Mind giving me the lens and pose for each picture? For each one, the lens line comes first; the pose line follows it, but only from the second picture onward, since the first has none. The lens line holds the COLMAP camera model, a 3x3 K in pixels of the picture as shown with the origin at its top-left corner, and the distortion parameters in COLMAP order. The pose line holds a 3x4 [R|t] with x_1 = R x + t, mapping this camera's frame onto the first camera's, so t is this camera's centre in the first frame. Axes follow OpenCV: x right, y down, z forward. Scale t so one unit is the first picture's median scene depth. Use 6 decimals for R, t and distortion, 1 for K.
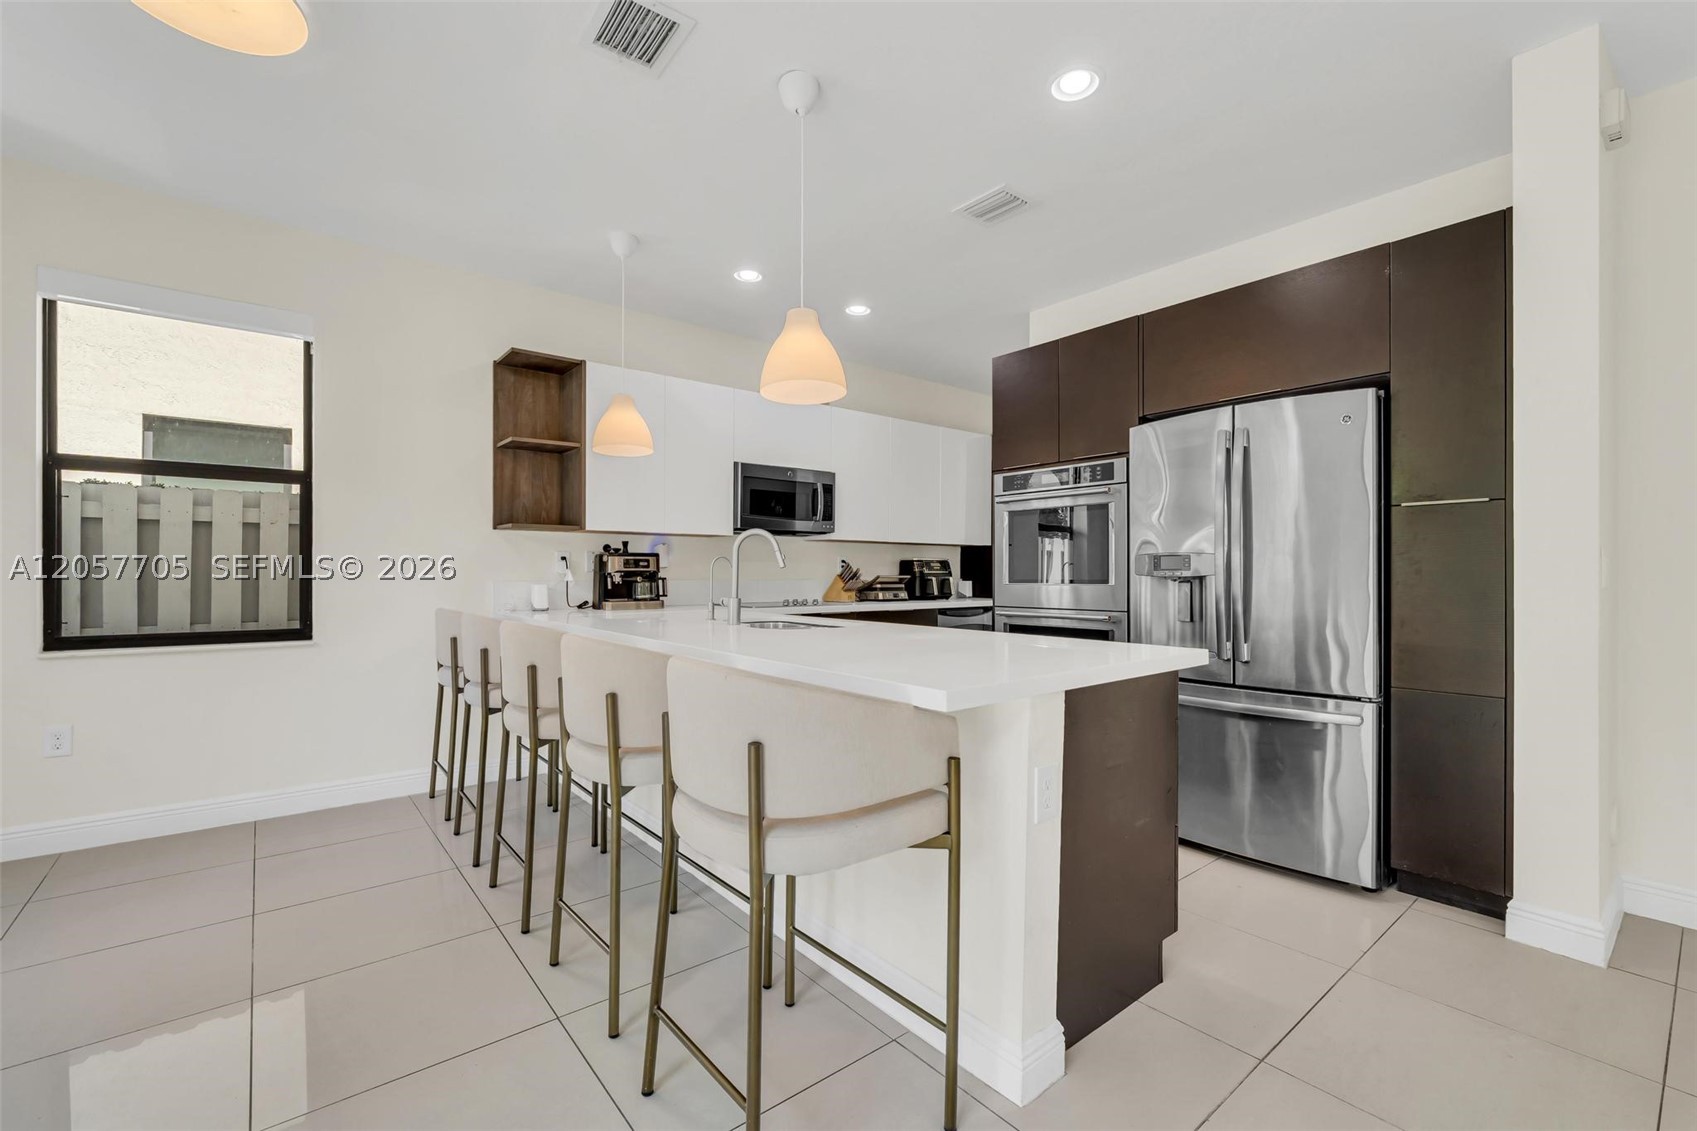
lens RADIAL K [[722.4, 0, 848.0], [0, 722.4, 568.6], [0, 0, 1]] dist [0.000413, 0.000572]
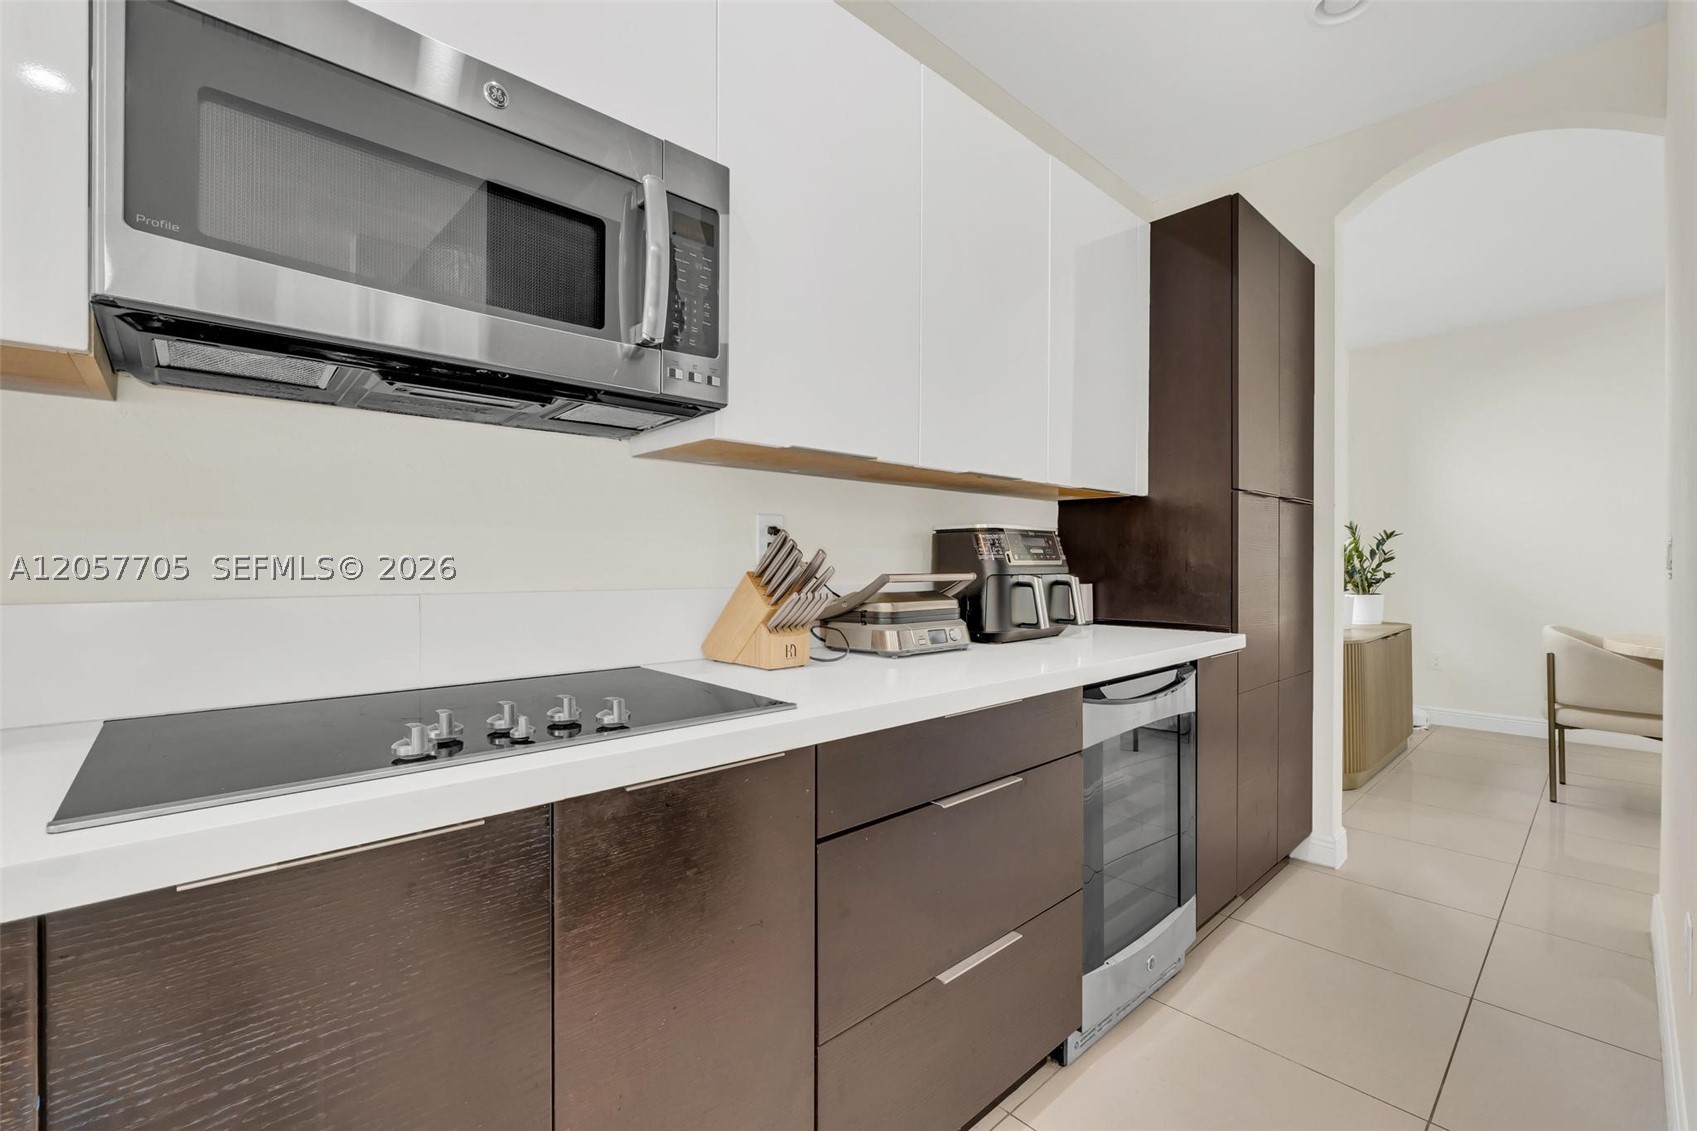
lens RADIAL K [[722.4, 0, 856.4], [0, 722.4, 565.0], [0, 0, 1]] dist [0.000413, 0.000572]
pose [[0.997052, -0.004125, 0.076619, 0.008098], [0.004028, 0.999991, 0.001427, 0.006661], [-0.076624, -0.001114, 0.997059, 0.896757]]
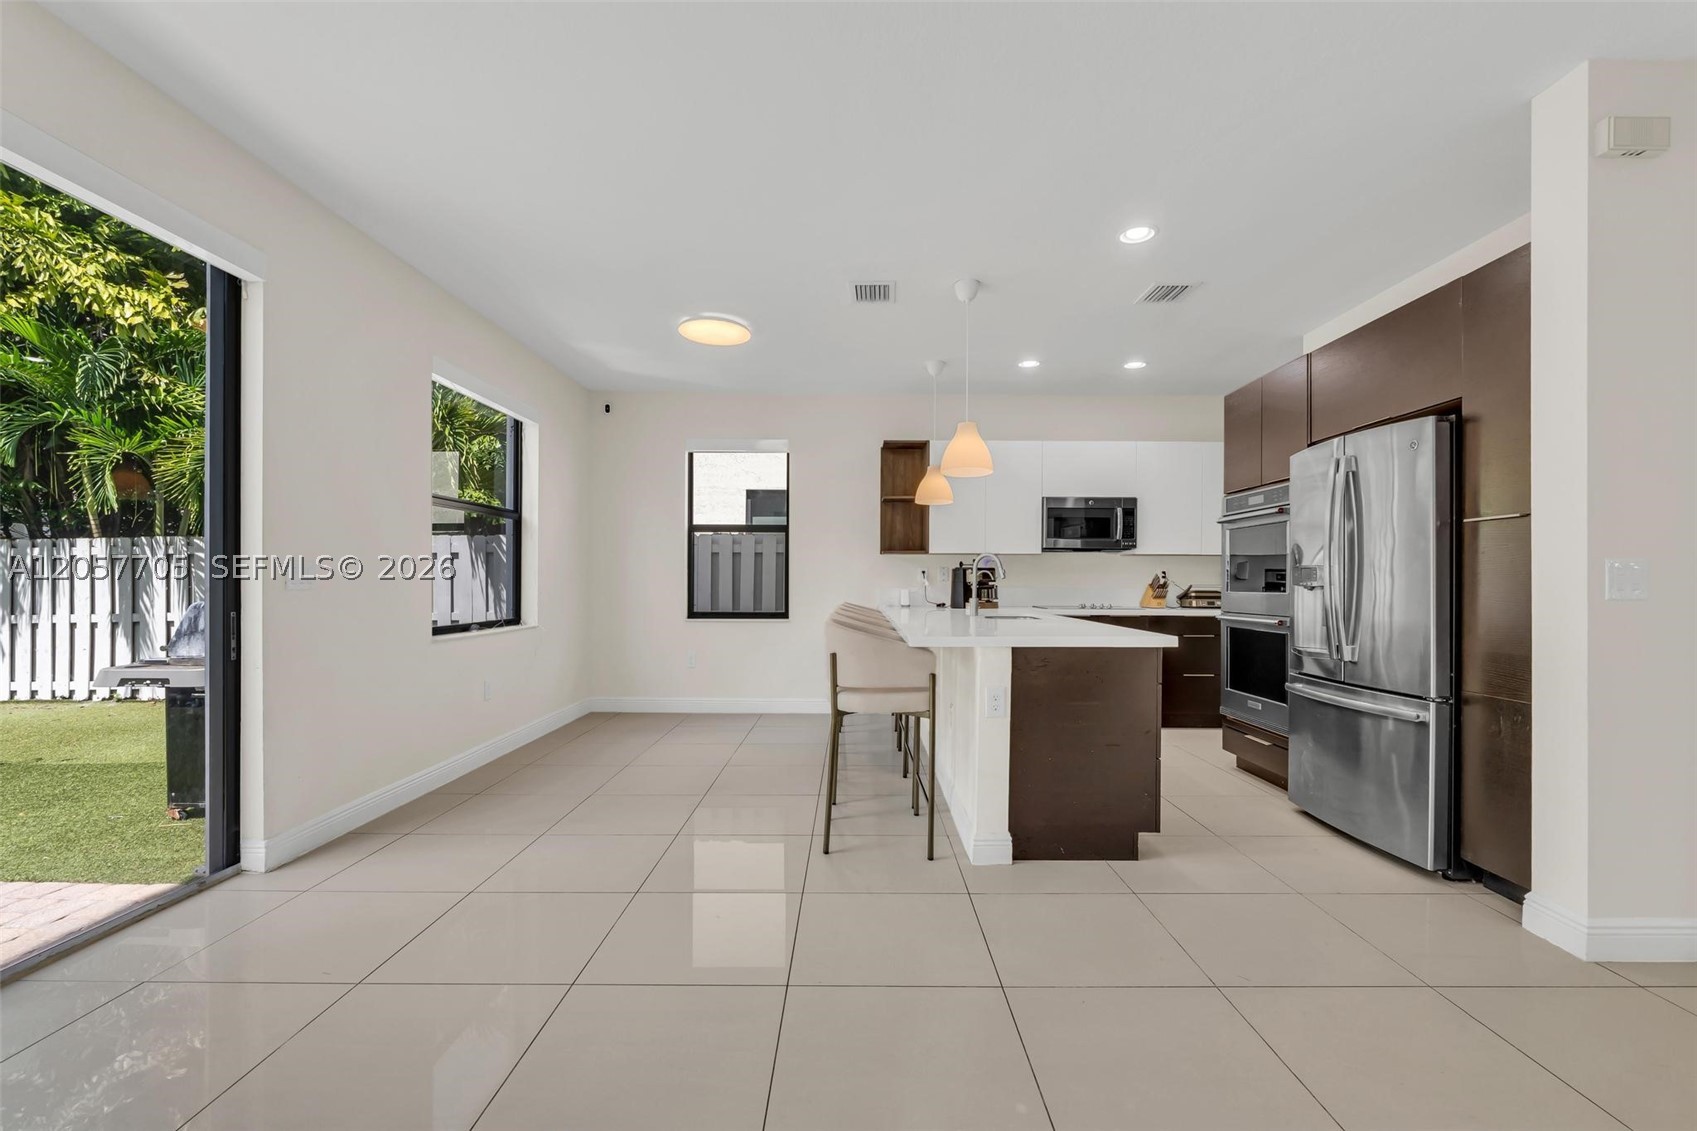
lens RADIAL K [[722.4, 0, 850.5], [0, 722.4, 576.2], [0, 0, 1]] dist [0.000413, 0.000572]
pose [[0.772742, -0.003378, -0.634712, 0.444347], [0.001454, 0.999993, -0.003552, -0.001083], [0.634719, 0.001822, 0.772741, -0.250386]]
